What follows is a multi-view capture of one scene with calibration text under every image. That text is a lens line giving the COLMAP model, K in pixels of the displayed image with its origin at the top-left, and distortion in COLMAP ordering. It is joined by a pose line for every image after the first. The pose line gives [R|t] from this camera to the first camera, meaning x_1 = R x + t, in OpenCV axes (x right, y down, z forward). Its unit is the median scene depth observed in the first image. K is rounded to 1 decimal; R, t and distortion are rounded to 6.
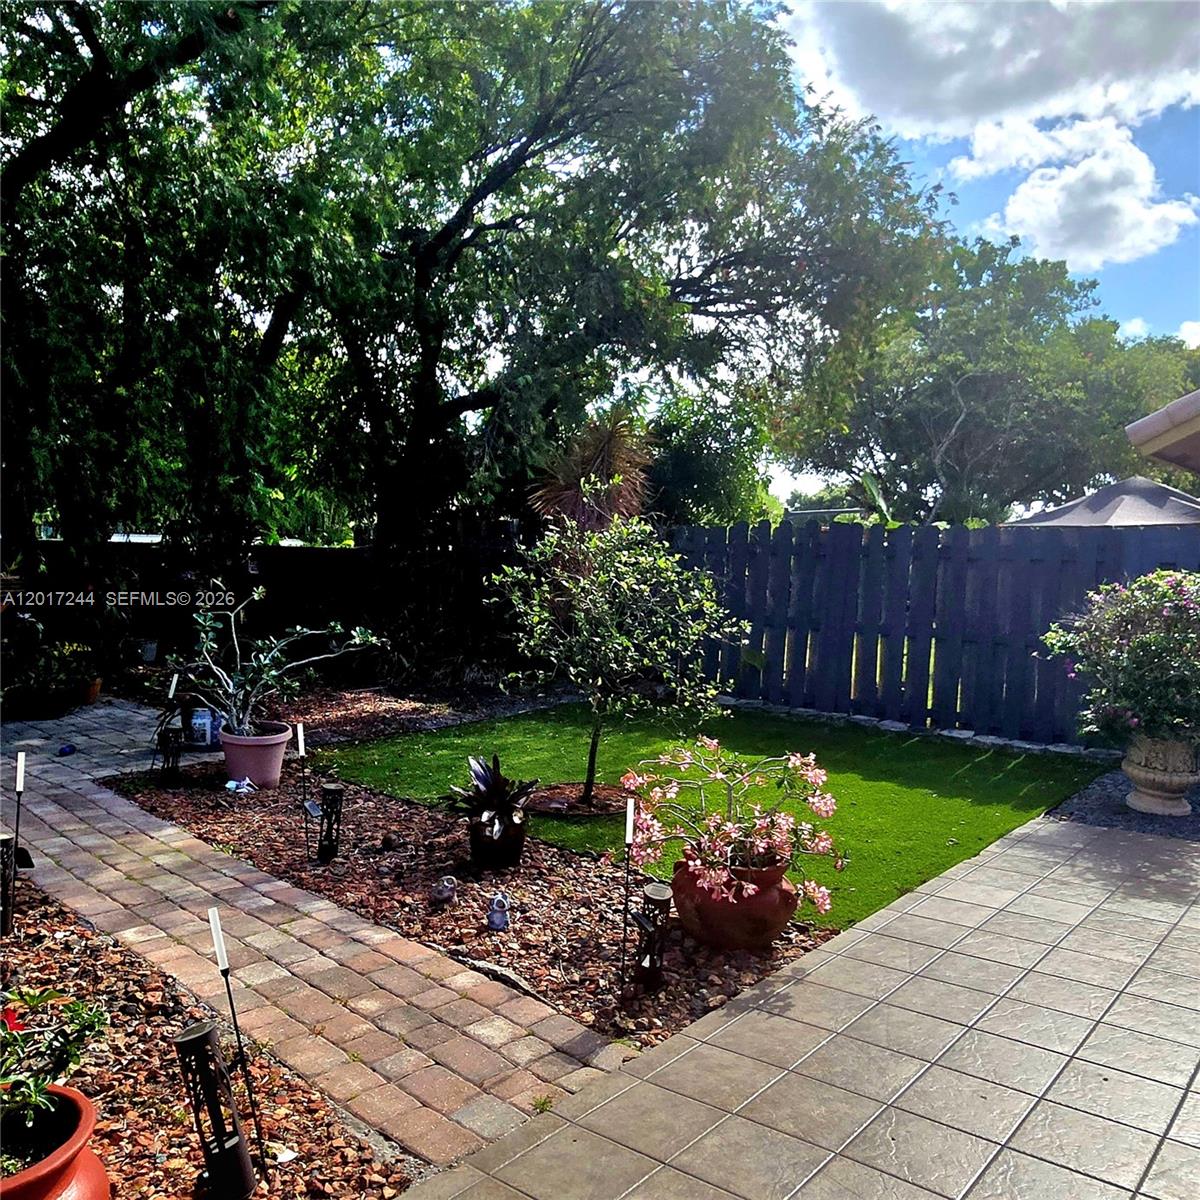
lens RADIAL K [[1029.4, 0, 604.6], [0, 1029.4, 605.4], [0, 0, 1]] dist [-0.002689, 0.007098]
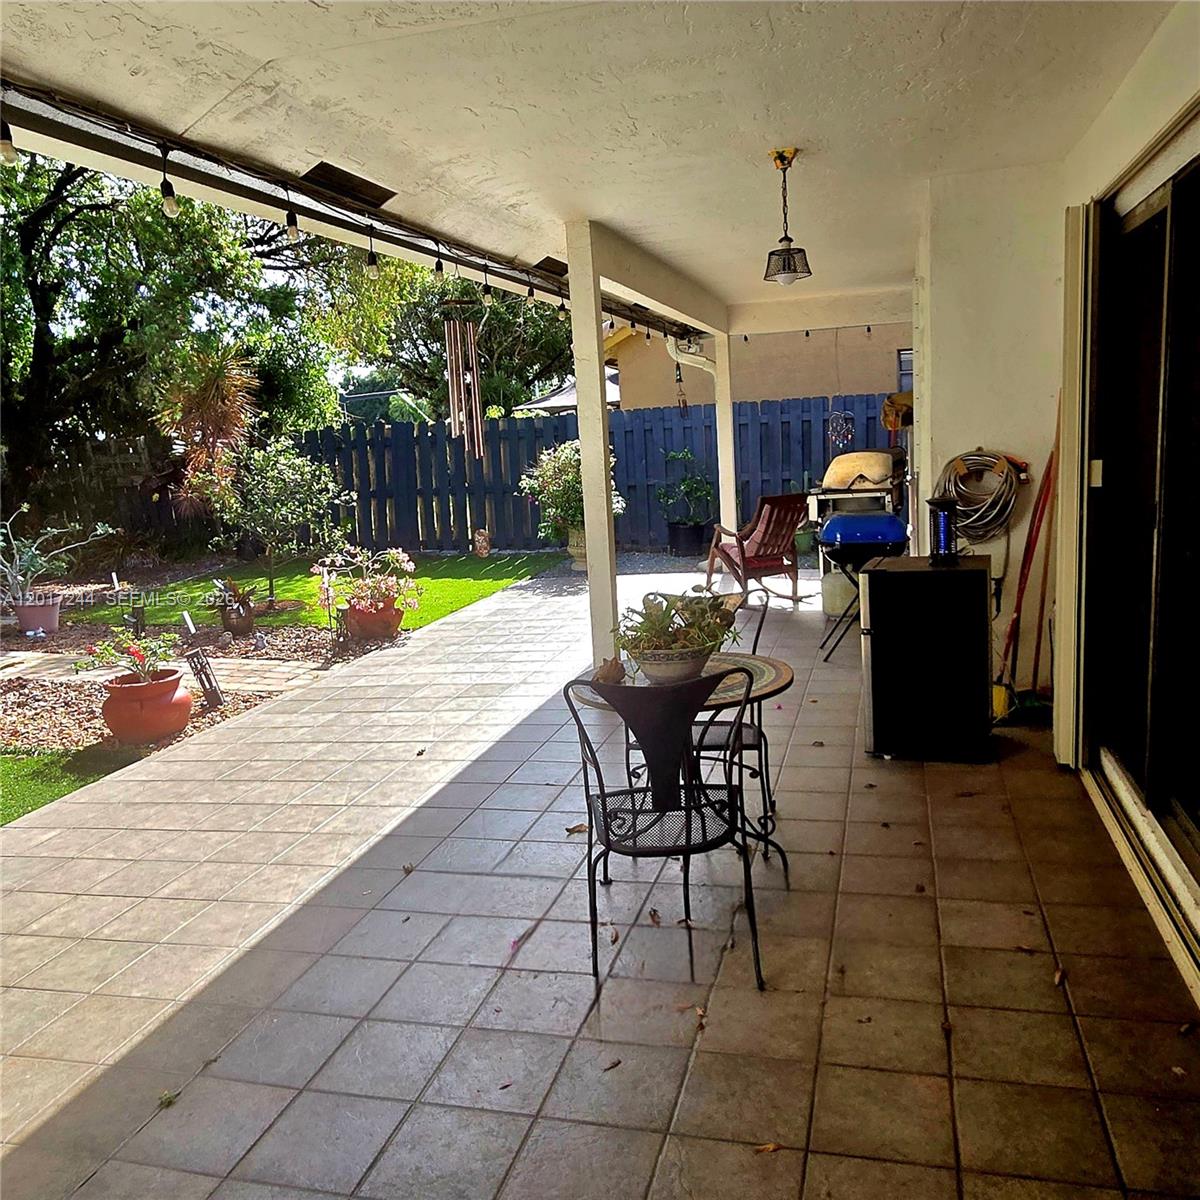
lens RADIAL K [[1029.4, 0, 604.6], [0, 1029.4, 605.4], [0, 0, 1]] dist [-0.002689, 0.007098]
pose [[0.909990, -0.149811, 0.386619, -0.131127], [0.104460, 0.985202, 0.135886, 0.010034], [-0.401255, -0.083269, 0.912174, -0.575822]]
